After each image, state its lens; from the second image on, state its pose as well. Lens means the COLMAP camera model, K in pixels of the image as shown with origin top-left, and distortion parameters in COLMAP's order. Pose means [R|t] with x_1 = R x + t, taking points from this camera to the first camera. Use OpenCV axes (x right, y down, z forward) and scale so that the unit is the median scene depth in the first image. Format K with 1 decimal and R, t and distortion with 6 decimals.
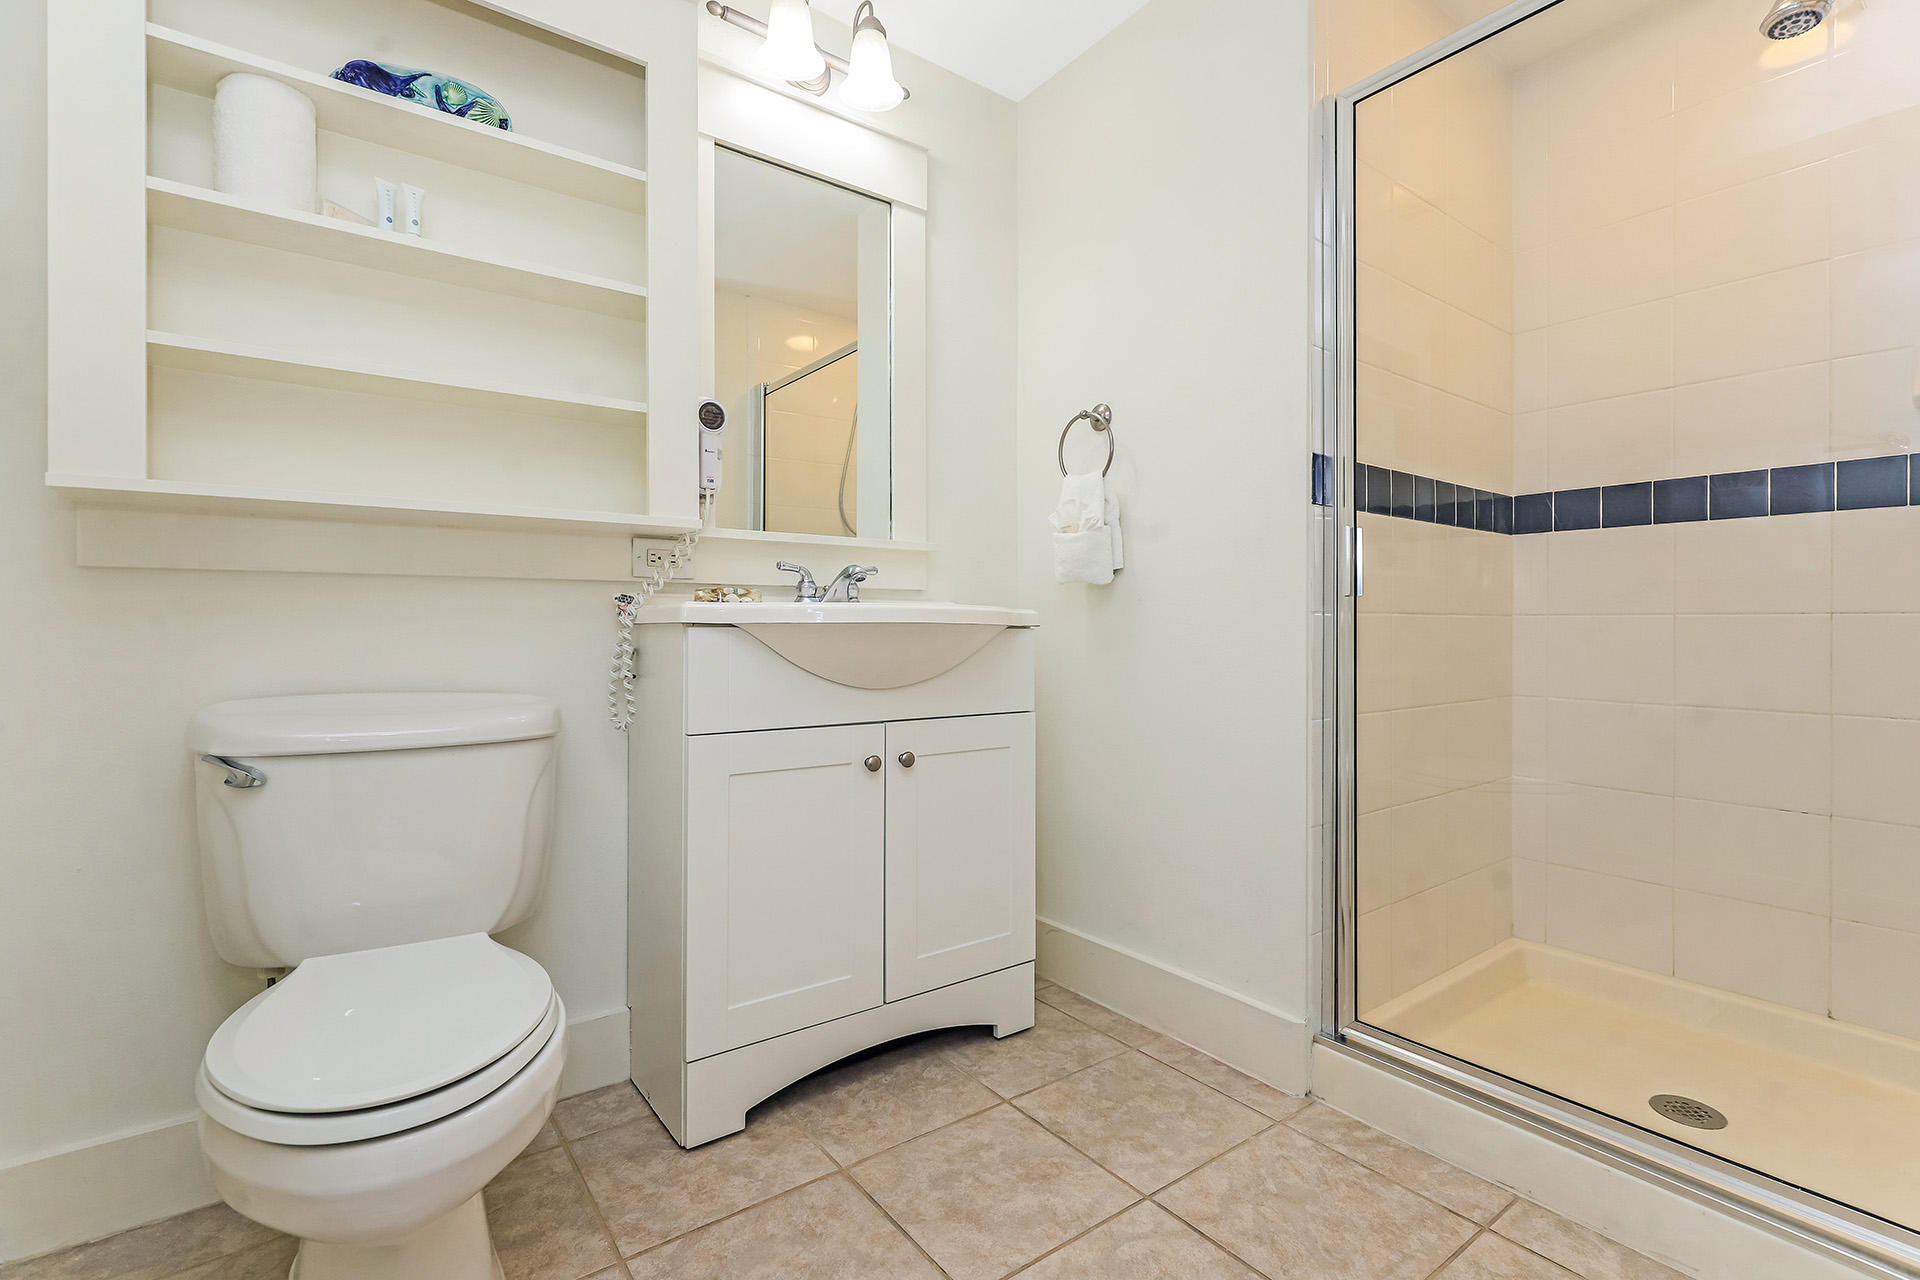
lens RADIAL K [[893.2, 0, 960.0], [0, 893.2, 640.0], [0, 0, 1]] dist [0.003190, -0.001032]
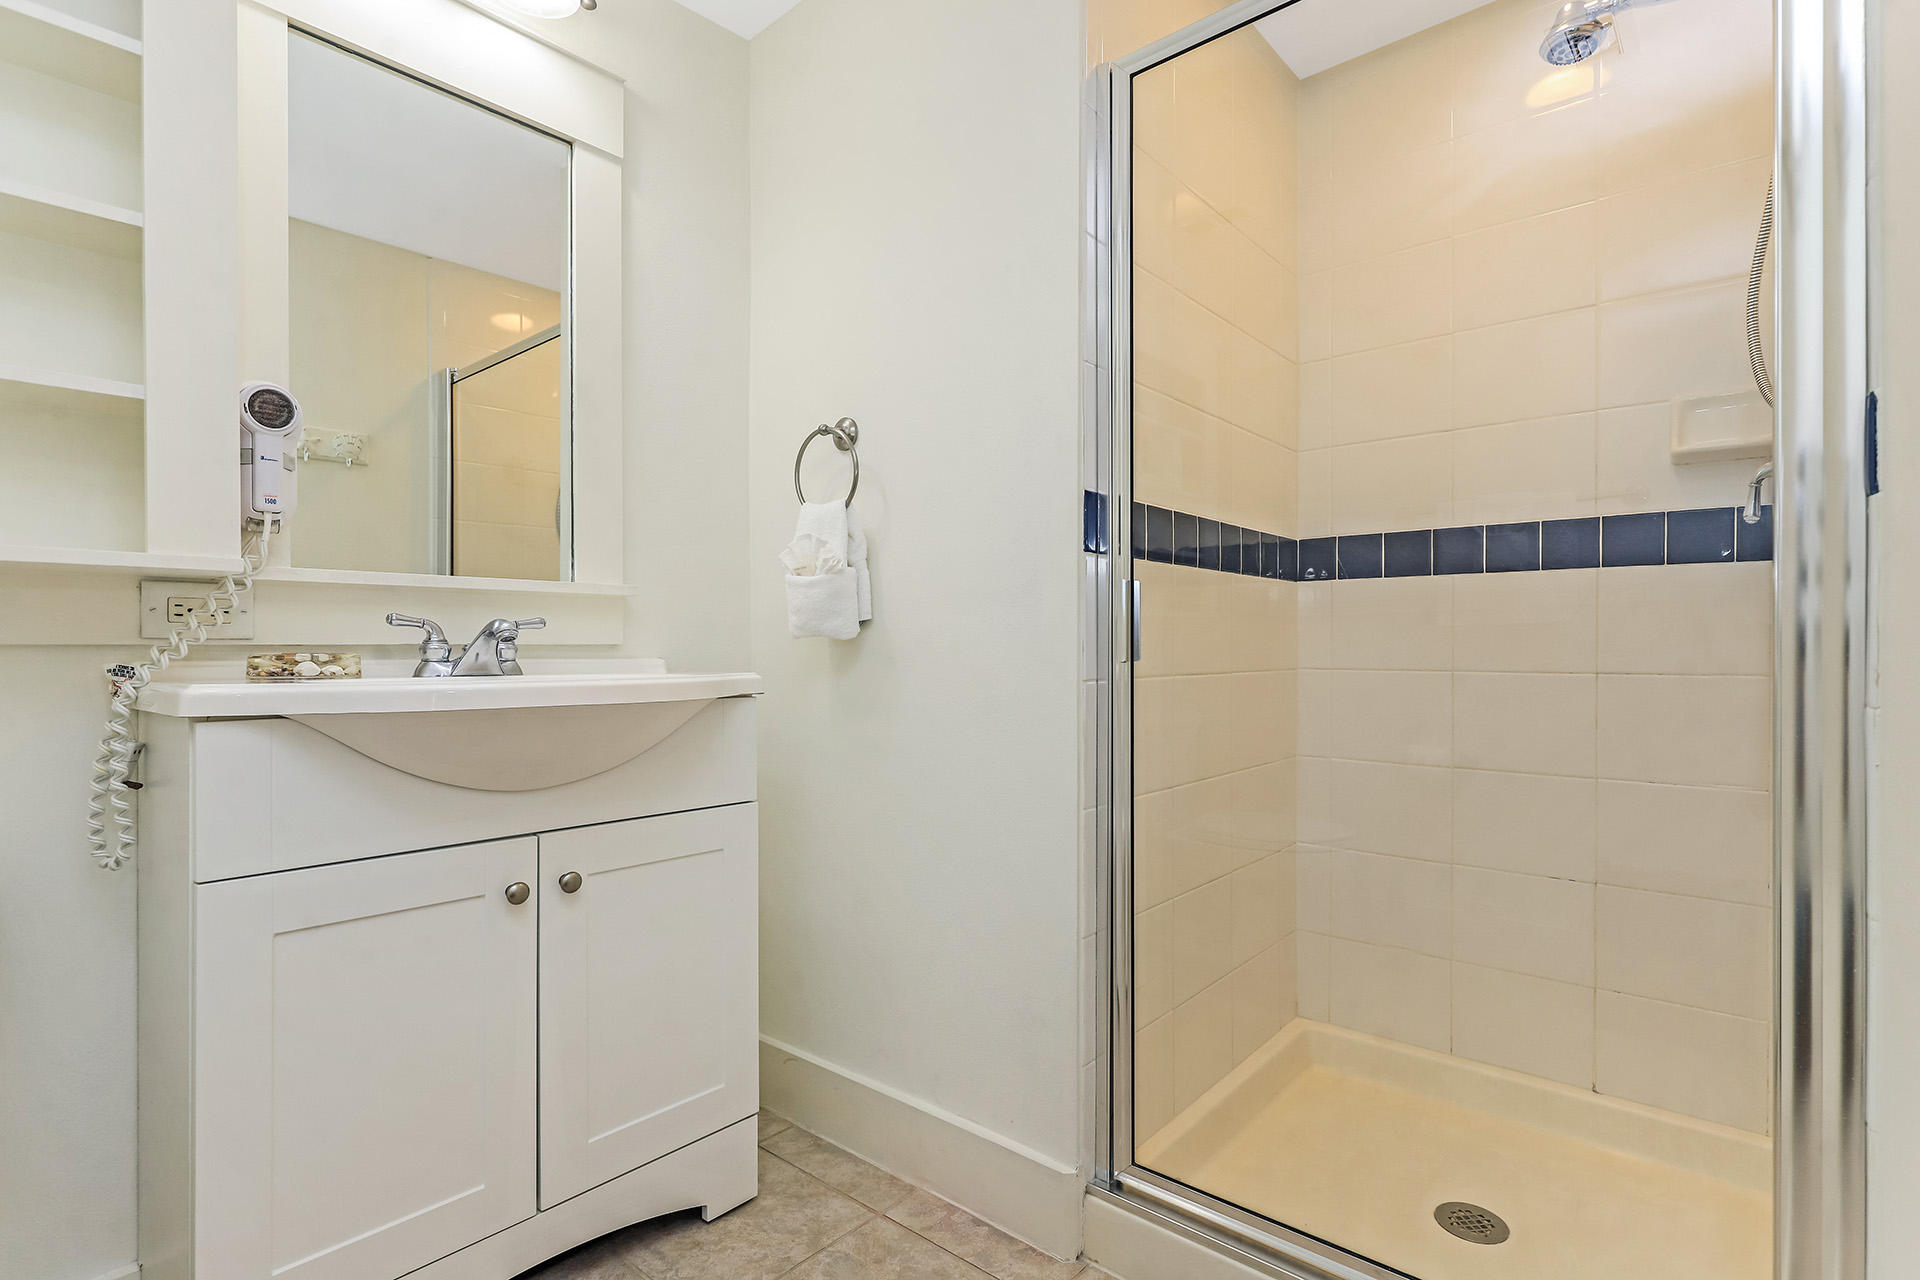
lens RADIAL K [[938.3, 0, 950.0], [0, 938.3, 669.2], [0, 0, 1]] dist [0.002273, -0.001717]
pose [[0.978868, -0.005033, 0.204431, 0.086513], [0.002866, 0.999937, 0.010895, -0.049214], [-0.204473, -0.010079, 0.978820, 0.156582]]
